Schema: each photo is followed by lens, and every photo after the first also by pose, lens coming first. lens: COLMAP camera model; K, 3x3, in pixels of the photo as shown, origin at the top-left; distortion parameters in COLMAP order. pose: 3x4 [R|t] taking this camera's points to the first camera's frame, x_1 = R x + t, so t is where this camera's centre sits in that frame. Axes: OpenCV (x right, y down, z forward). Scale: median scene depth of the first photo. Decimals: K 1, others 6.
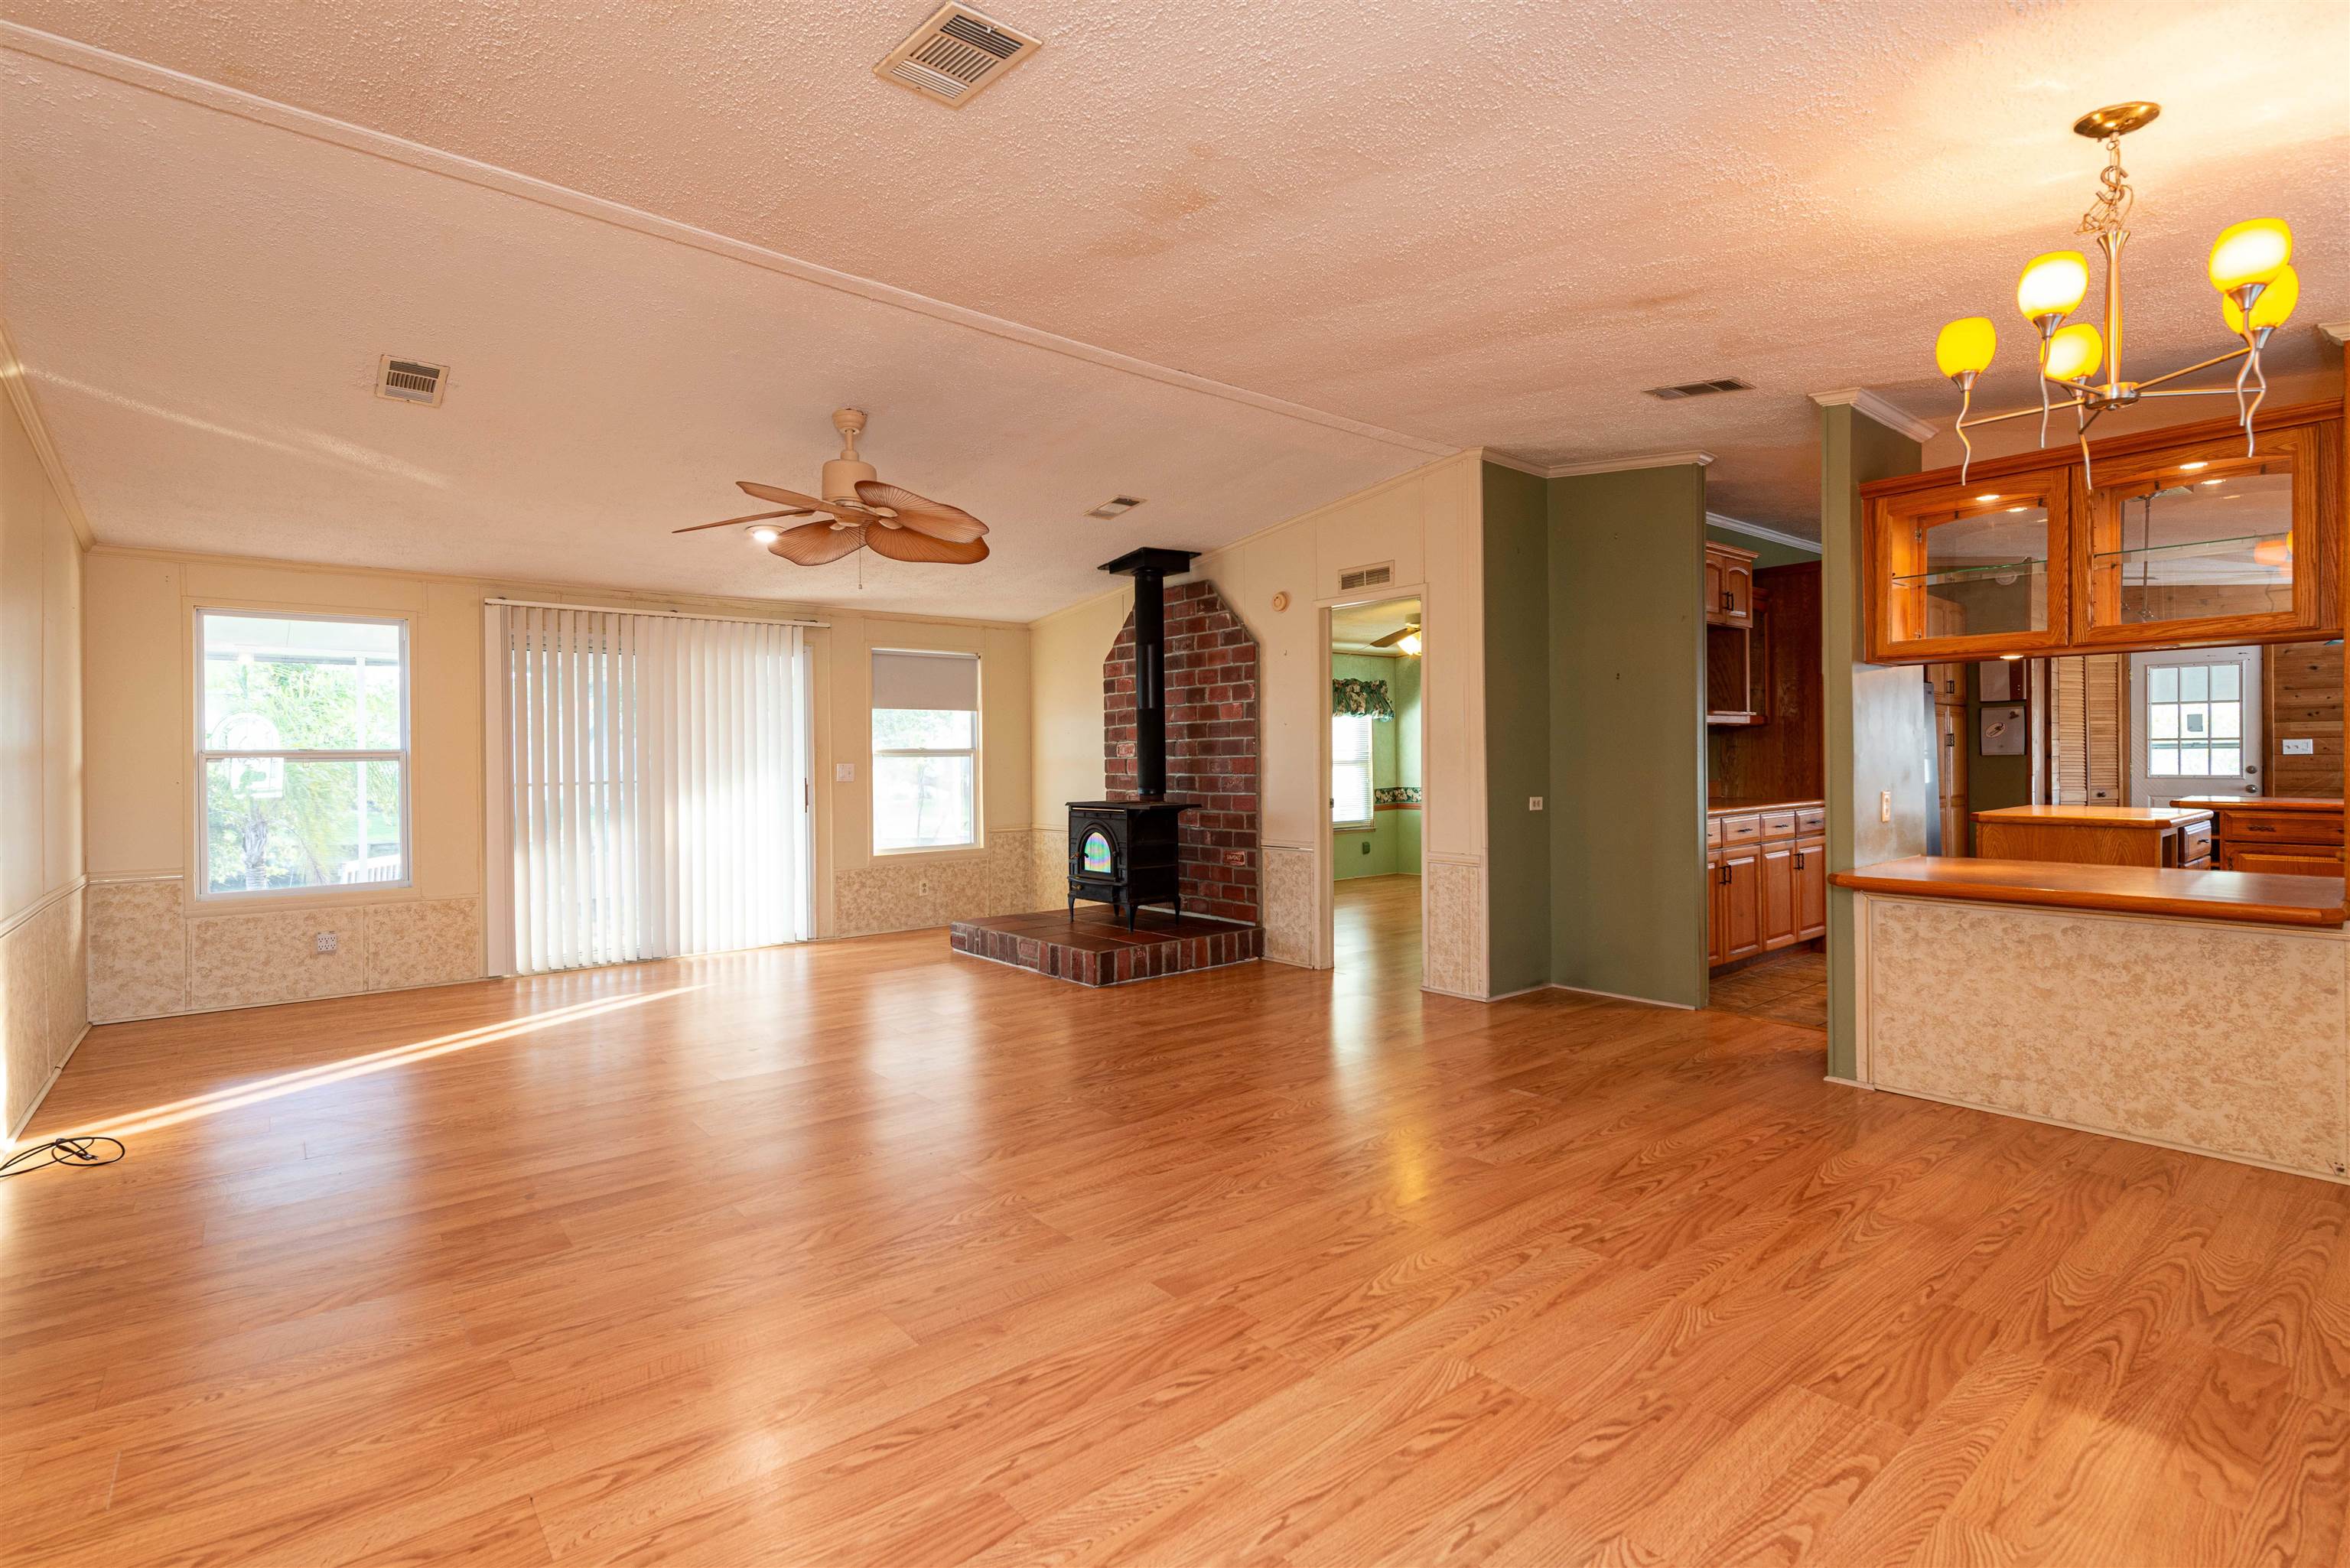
lens RADIAL K [[1101.7, 0, 1176.2], [0, 1101.7, 762.9], [0, 0, 1]] dist [0.010544, -0.001006]
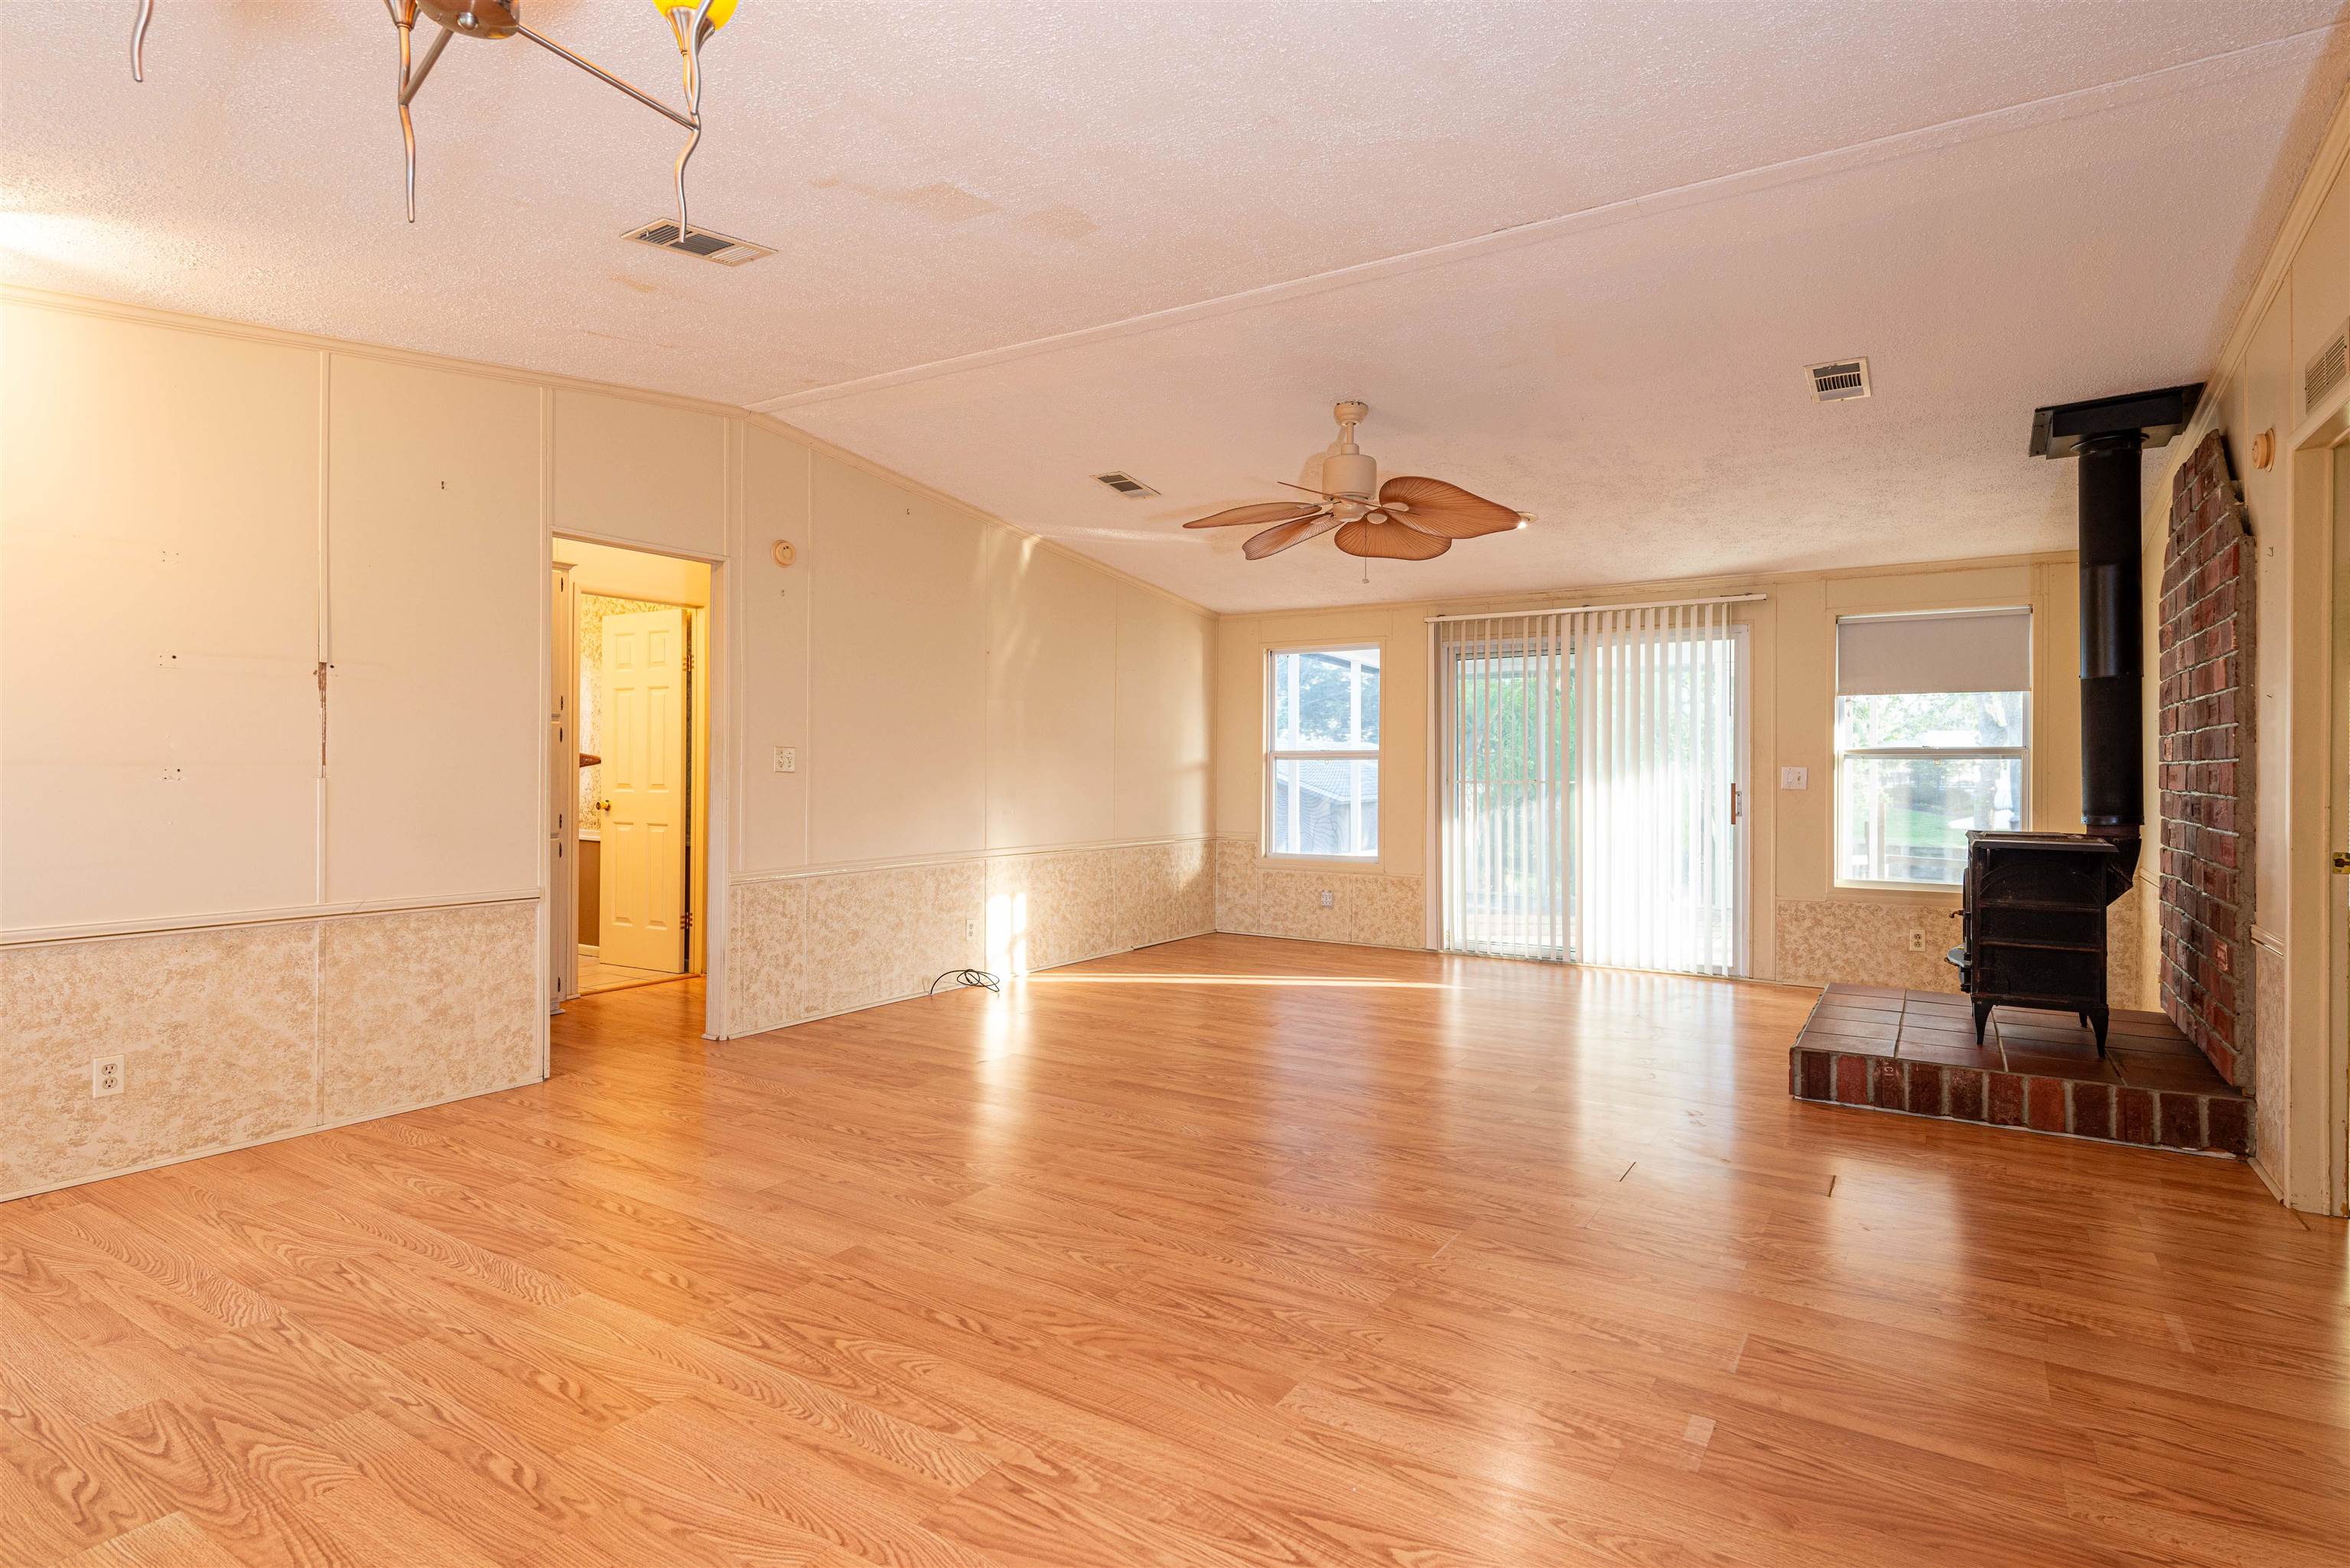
lens RADIAL K [[1196.3, 0, 1176.3], [0, 1196.3, 769.5], [0, 0, 1]] dist [0.014063, -0.003978]
pose [[0.305964, 0.014932, -0.951926, 0.750448], [-0.009667, 0.999874, 0.012577, -0.007548], [0.951994, 0.005355, 0.306070, 0.594252]]
